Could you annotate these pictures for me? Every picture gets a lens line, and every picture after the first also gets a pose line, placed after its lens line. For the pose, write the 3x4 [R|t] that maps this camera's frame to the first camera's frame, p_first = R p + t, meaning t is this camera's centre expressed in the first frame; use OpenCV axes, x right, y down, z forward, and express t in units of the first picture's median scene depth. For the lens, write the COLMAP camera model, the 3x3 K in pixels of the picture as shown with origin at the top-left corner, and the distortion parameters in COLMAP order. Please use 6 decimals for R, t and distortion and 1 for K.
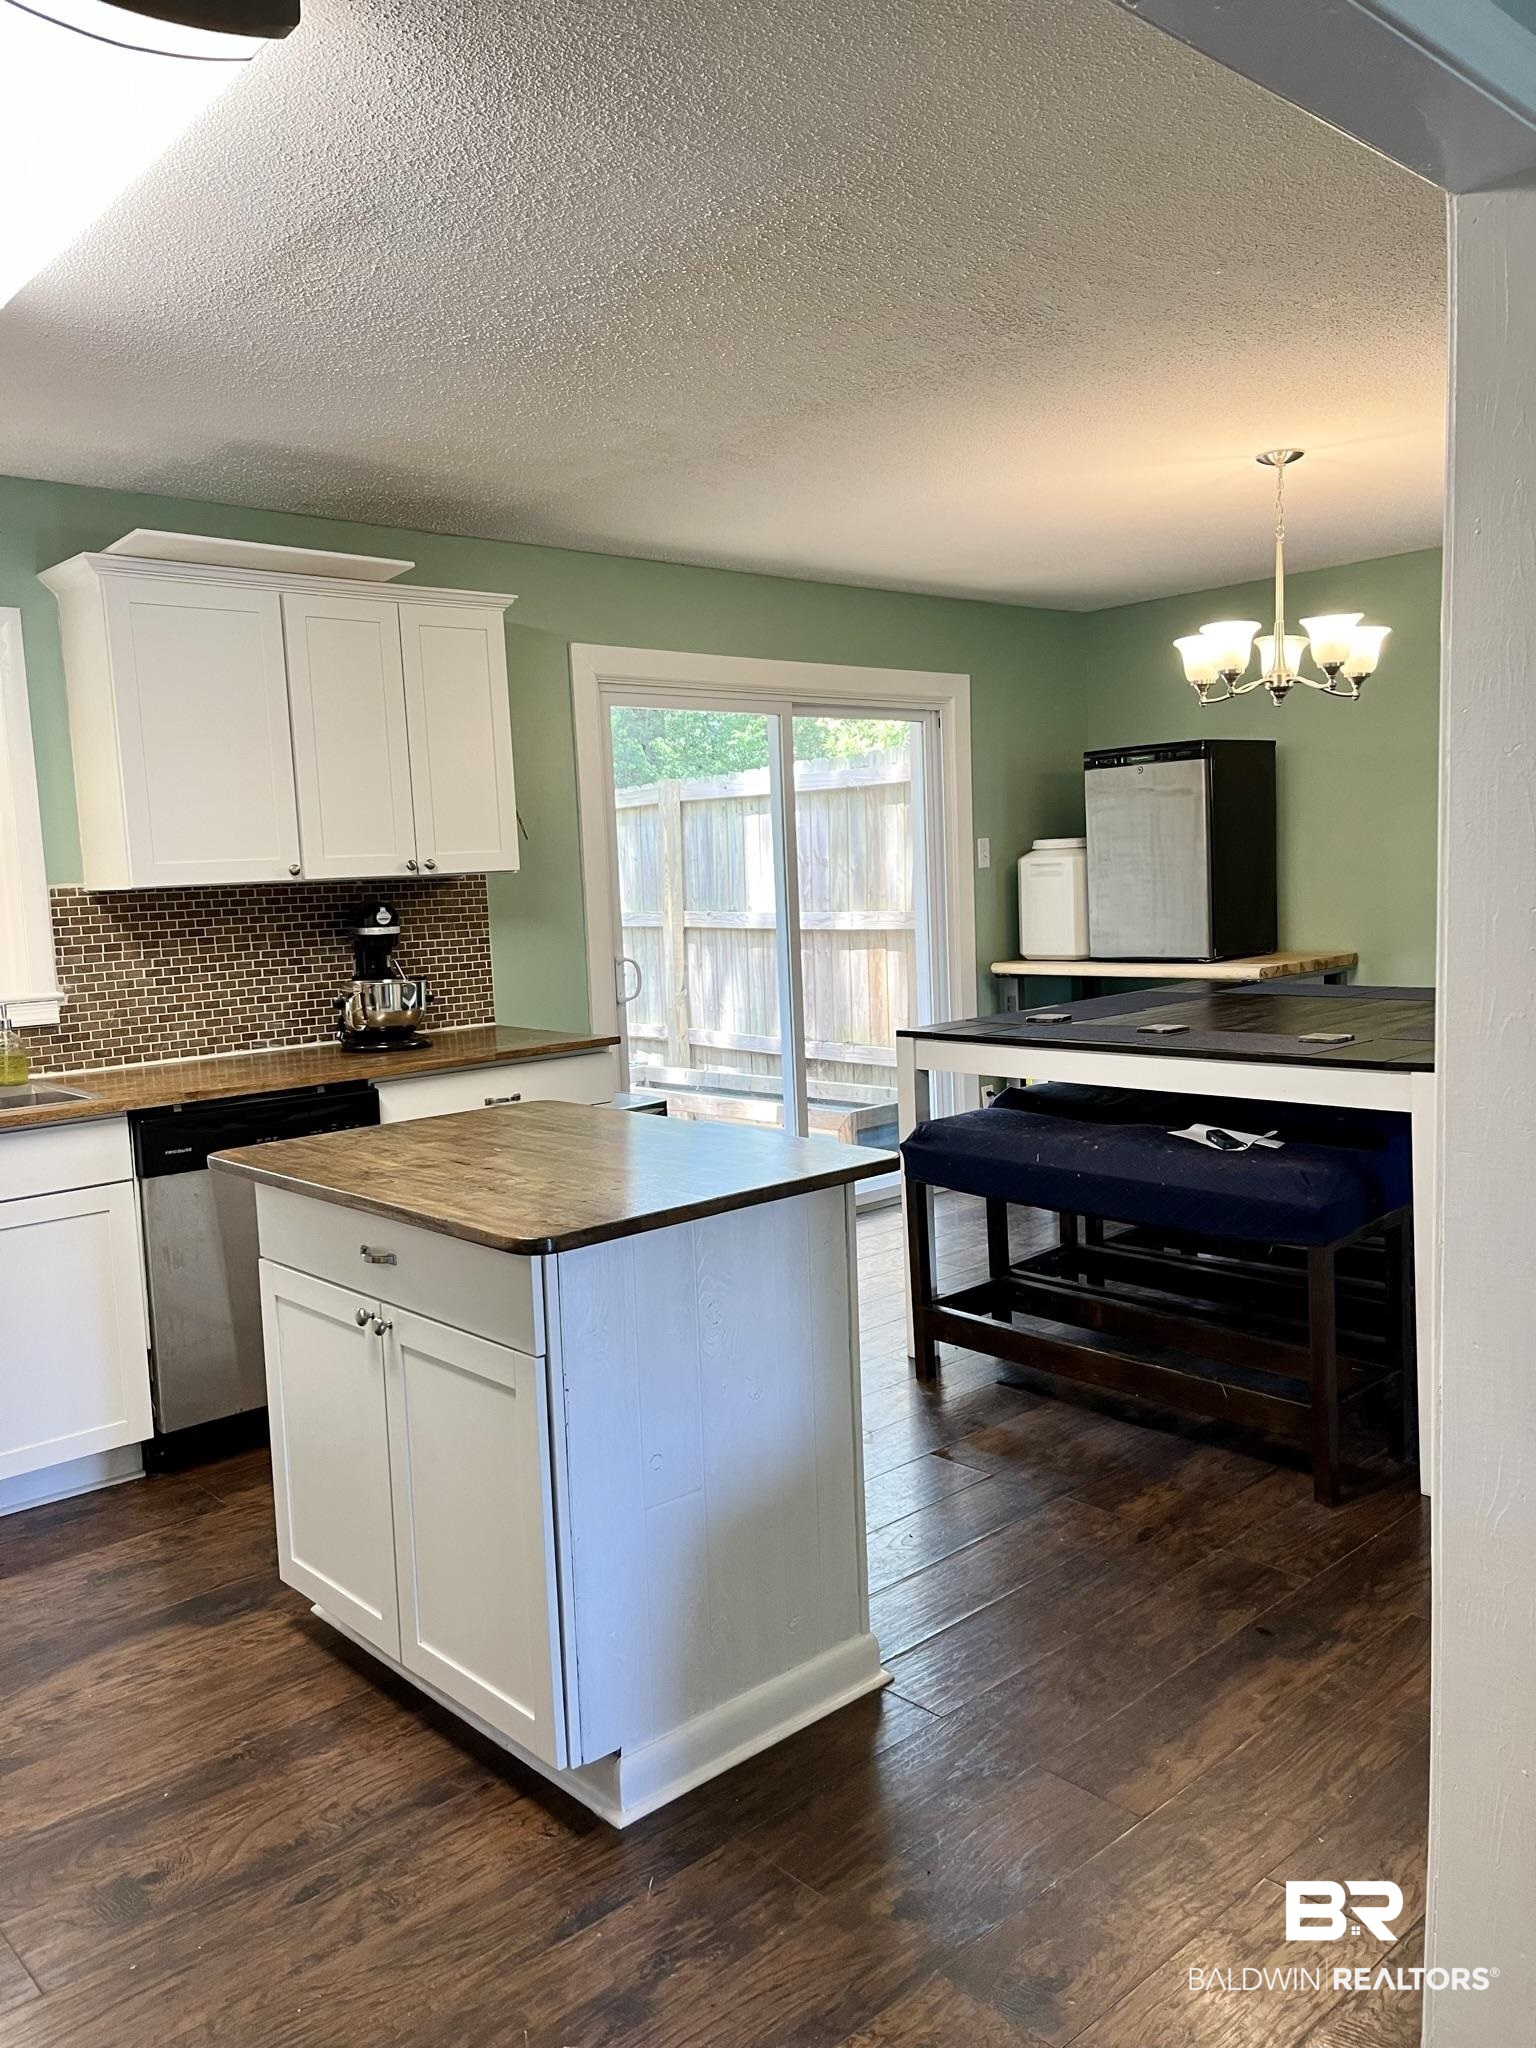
lens RADIAL K [[1545.2, 0, 777.7], [0, 1545.2, 1035.3], [0, 0, 1]] dist [0.052772, -0.064063]
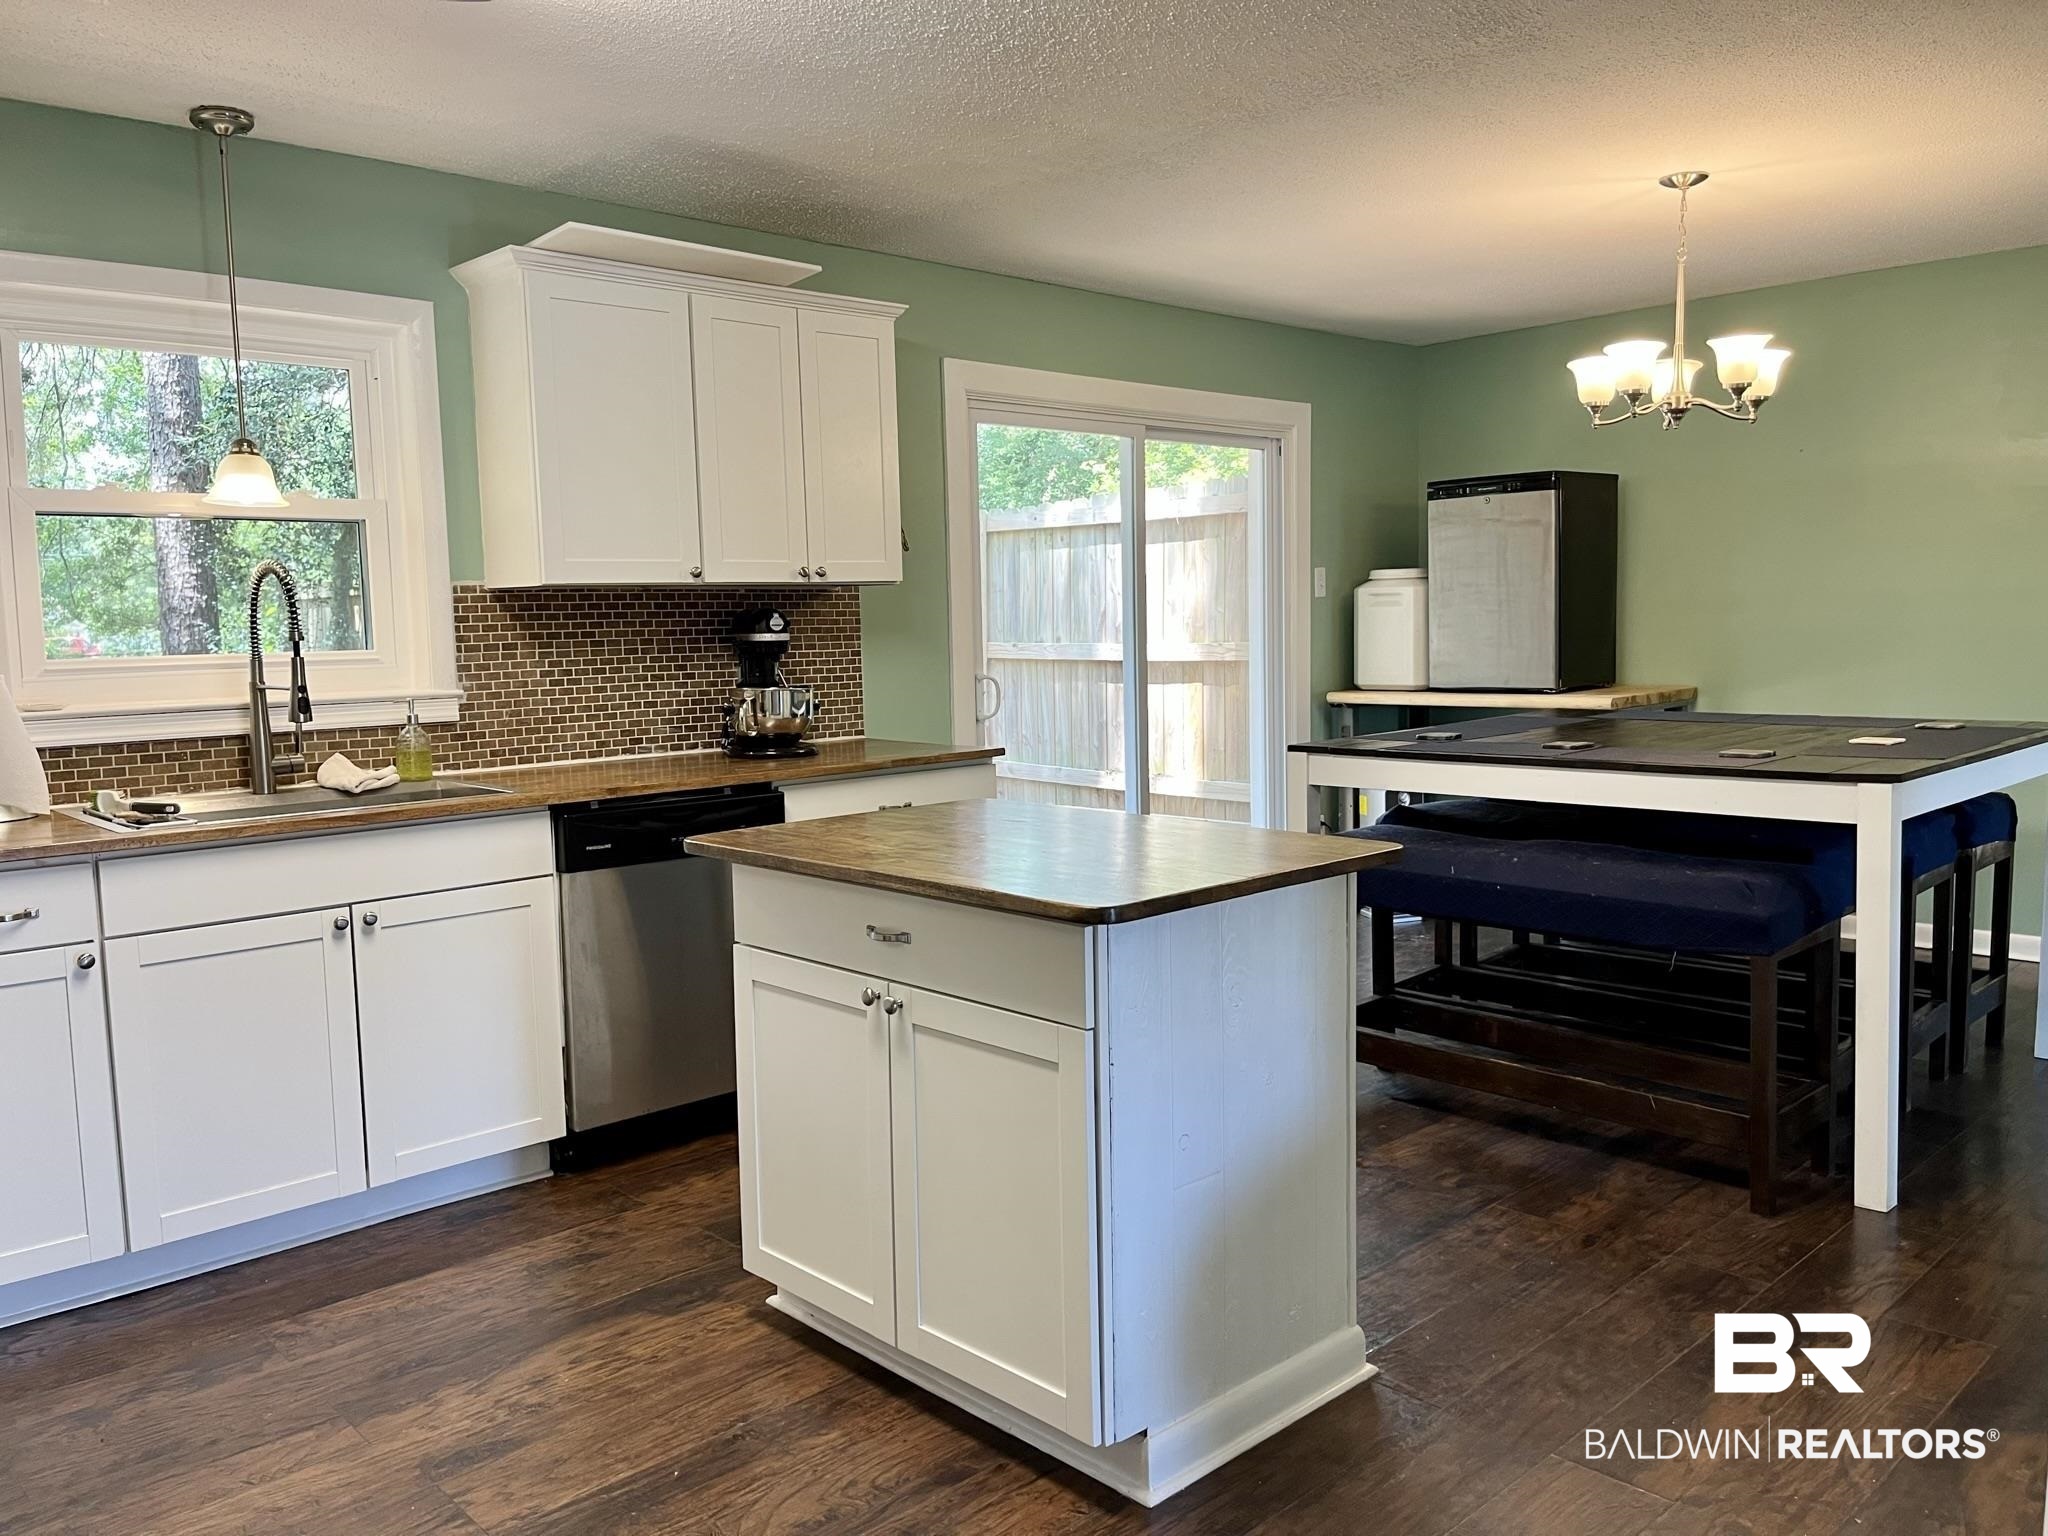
lens RADIAL K [[1545.2, 0, 1027.7], [0, 1545.2, 778.2], [0, 0, 1]] dist [0.052772, -0.064063]
pose [[0.999722, 0.016855, 0.016511, -0.112118], [-0.016770, 0.999846, -0.005263, 0.027346], [-0.016598, 0.004985, 0.999850, 0.002727]]
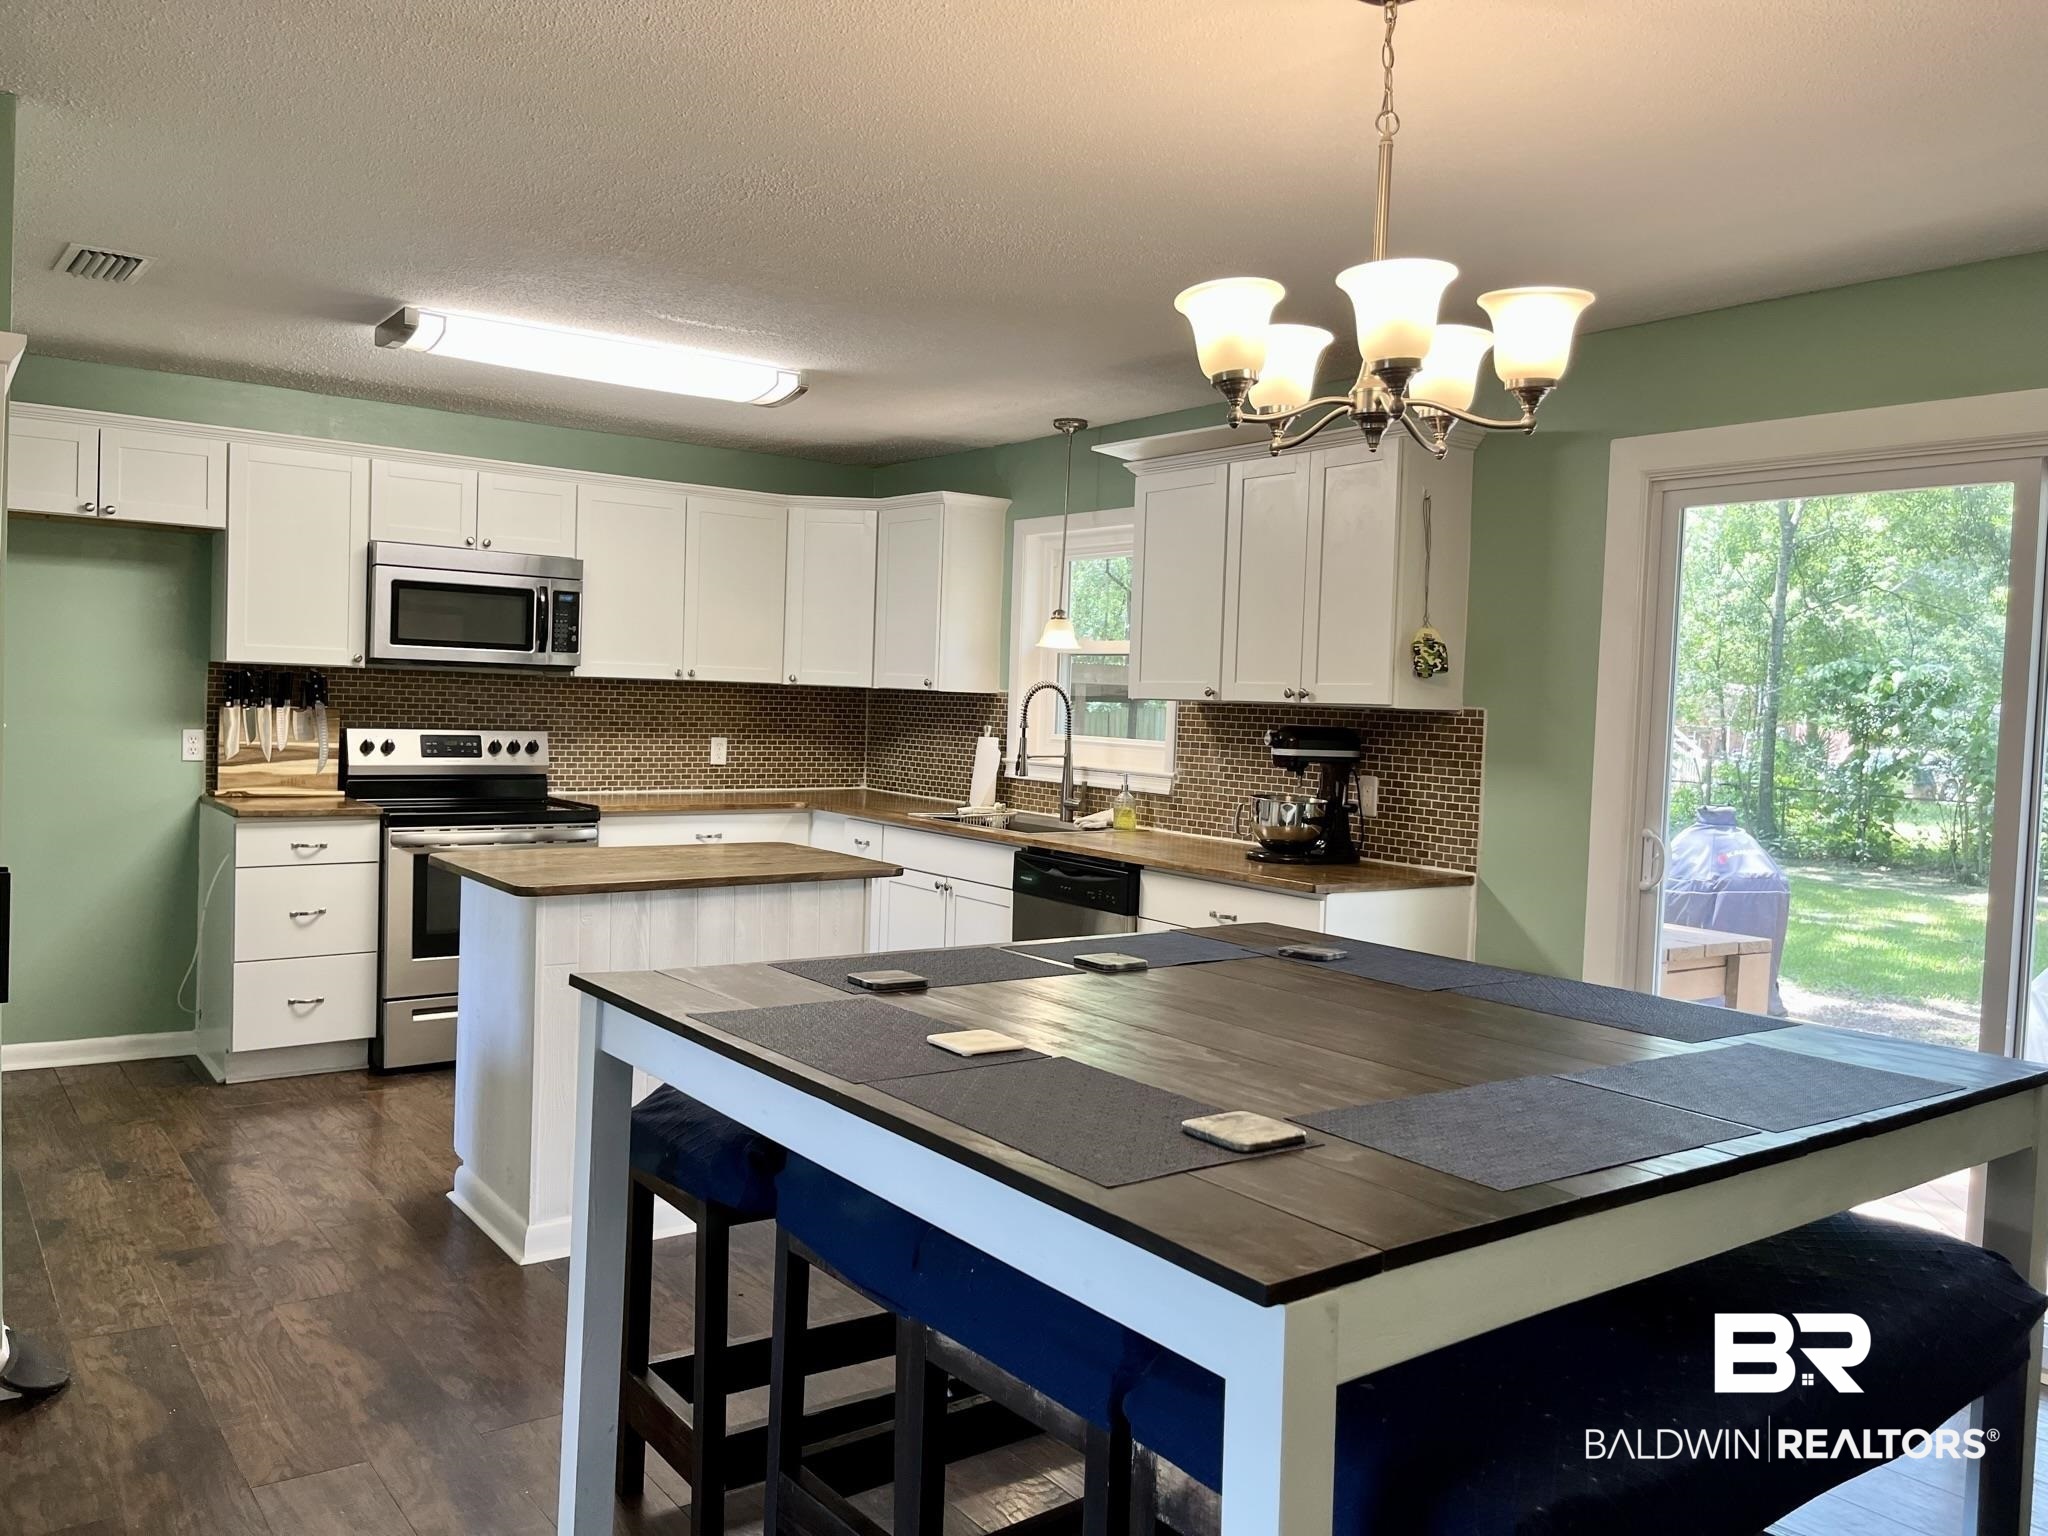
lens RADIAL K [[1545.2, 0, 1041.8], [0, 1545.2, 748.8], [0, 0, 1]] dist [0.052772, -0.064063]
pose [[-0.092807, 0.069800, -0.993235, 0.891163], [-0.144934, 0.985968, 0.082832, -0.142701], [0.985079, 0.151641, -0.081388, 0.974558]]
